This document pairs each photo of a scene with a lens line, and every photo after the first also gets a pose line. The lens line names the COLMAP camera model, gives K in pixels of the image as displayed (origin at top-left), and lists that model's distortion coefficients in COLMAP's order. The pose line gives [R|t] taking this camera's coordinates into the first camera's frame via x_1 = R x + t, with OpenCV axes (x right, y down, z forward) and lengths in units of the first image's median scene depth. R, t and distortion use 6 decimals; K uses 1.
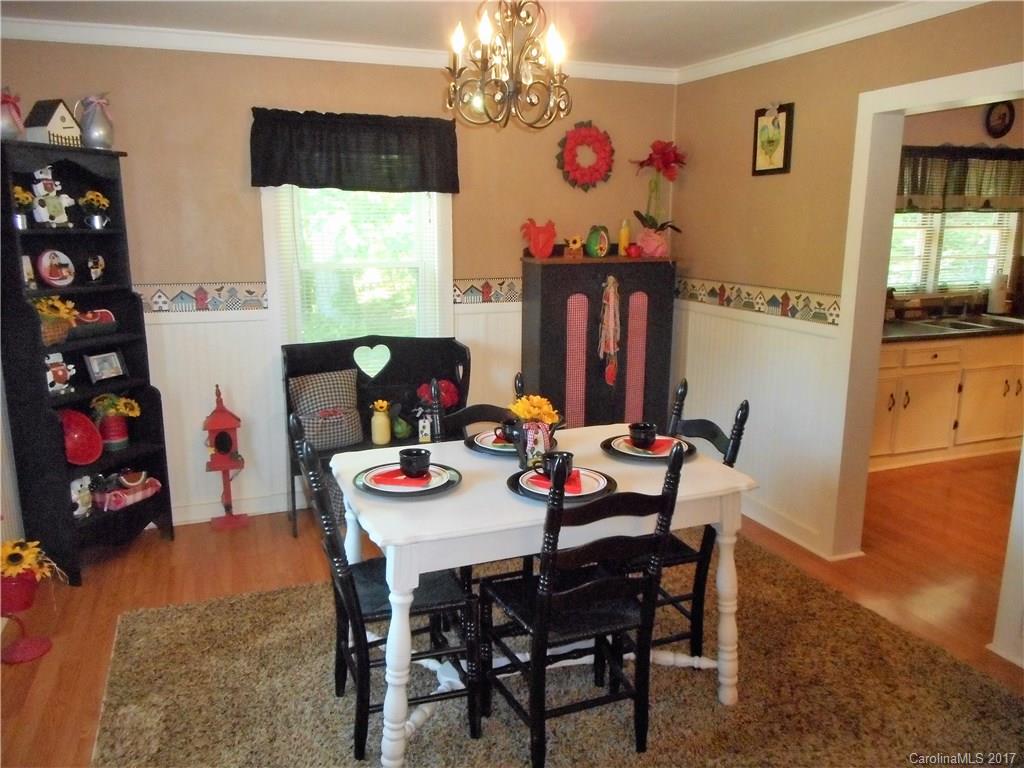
lens RADIAL K [[774.6, 0, 512.9], [0, 774.6, 386.1], [0, 0, 1]] dist [0.005584, 0.010105]
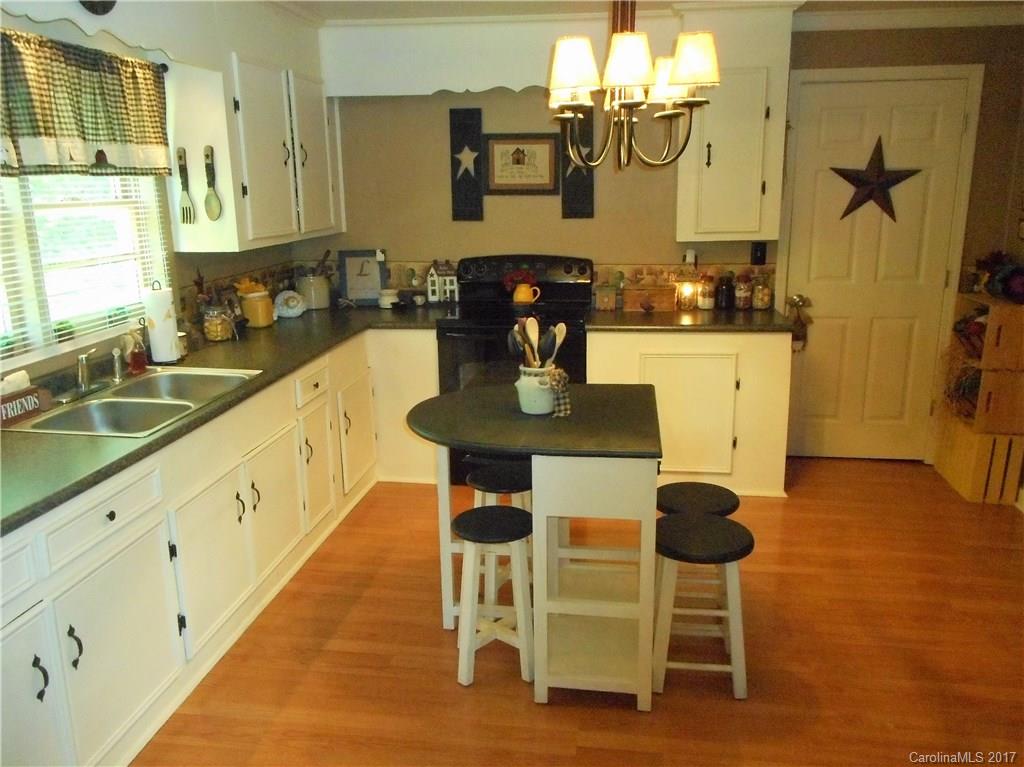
lens RADIAL K [[774.6, 0, 517.4], [0, 774.6, 377.4], [0, 0, 1]] dist [0.005584, 0.010105]
pose [[0.465970, -0.215059, 0.858267, 0.469642], [0.195501, 0.971062, 0.137181, -0.196921], [-0.862932, 0.103870, 0.494530, 0.926373]]
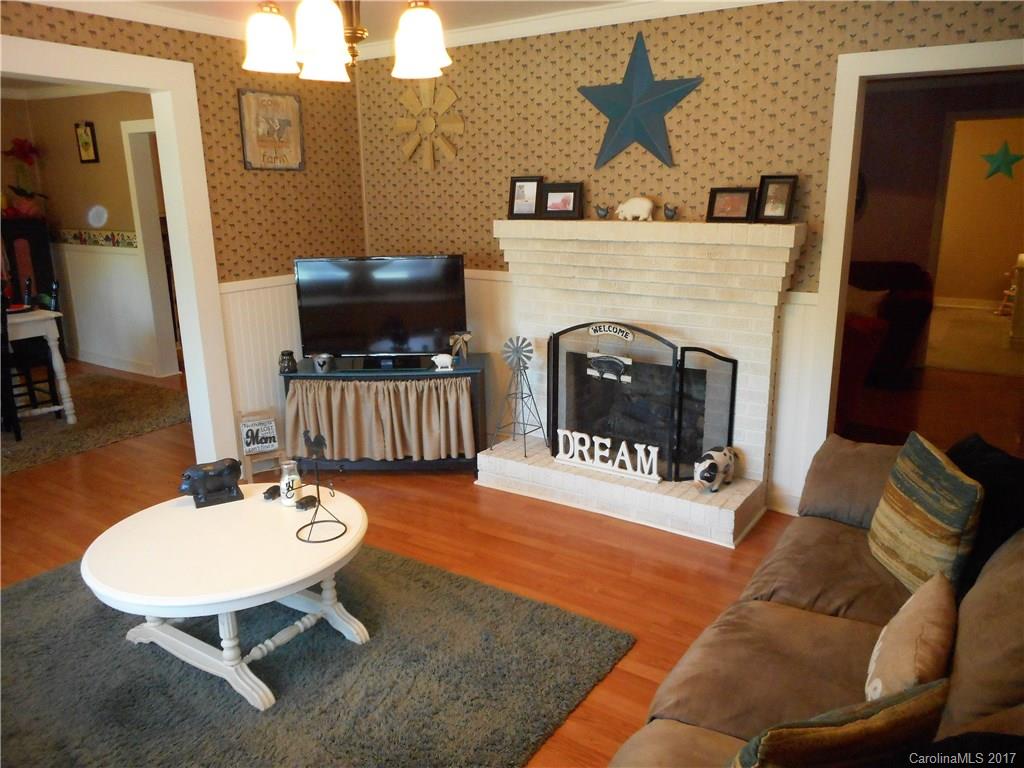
lens RADIAL K [[774.6, 0, 519.0], [0, 774.6, 386.3], [0, 0, 1]] dist [0.005584, 0.010105]
pose [[0.814751, -0.156013, 0.558426, 0.073352], [0.135873, 0.987675, 0.077695, 0.215395], [-0.563665, 0.012573, 0.825908, -0.973991]]
